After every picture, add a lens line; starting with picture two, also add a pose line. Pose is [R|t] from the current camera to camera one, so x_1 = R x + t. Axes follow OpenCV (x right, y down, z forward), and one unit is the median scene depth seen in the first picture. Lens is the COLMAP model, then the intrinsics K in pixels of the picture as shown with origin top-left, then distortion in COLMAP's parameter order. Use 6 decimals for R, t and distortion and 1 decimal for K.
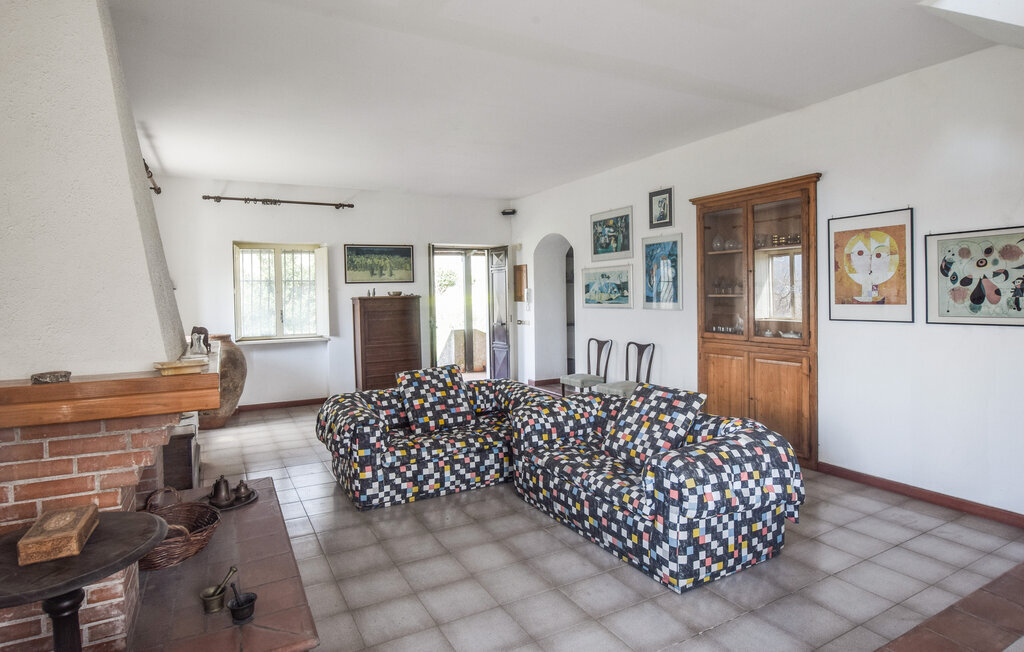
lens RADIAL K [[549.8, 0, 511.7], [0, 549.8, 293.1], [0, 0, 1]] dist [-0.022639, -0.000070]
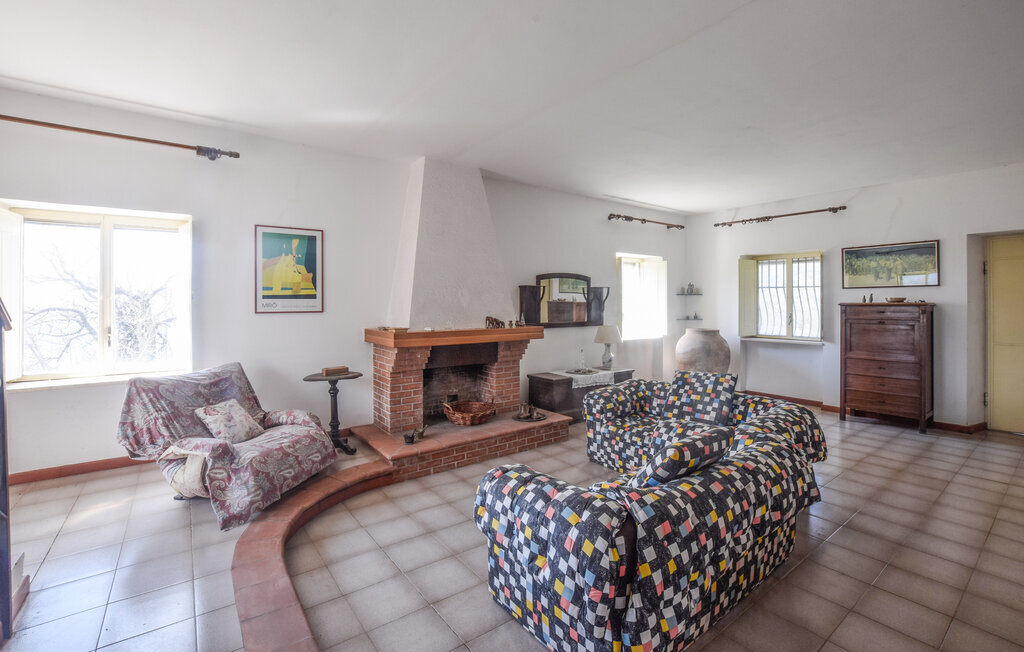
lens RADIAL K [[452.7, 0, 509.8], [0, 452.7, 297.4], [0, 0, 1]] dist [-0.034114, 0.000452]
pose [[0.146758, 0.005279, -0.989158, 0.750804], [-0.002010, 0.999985, 0.005039, -0.010243], [0.989170, 0.001249, 0.146767, 0.602175]]
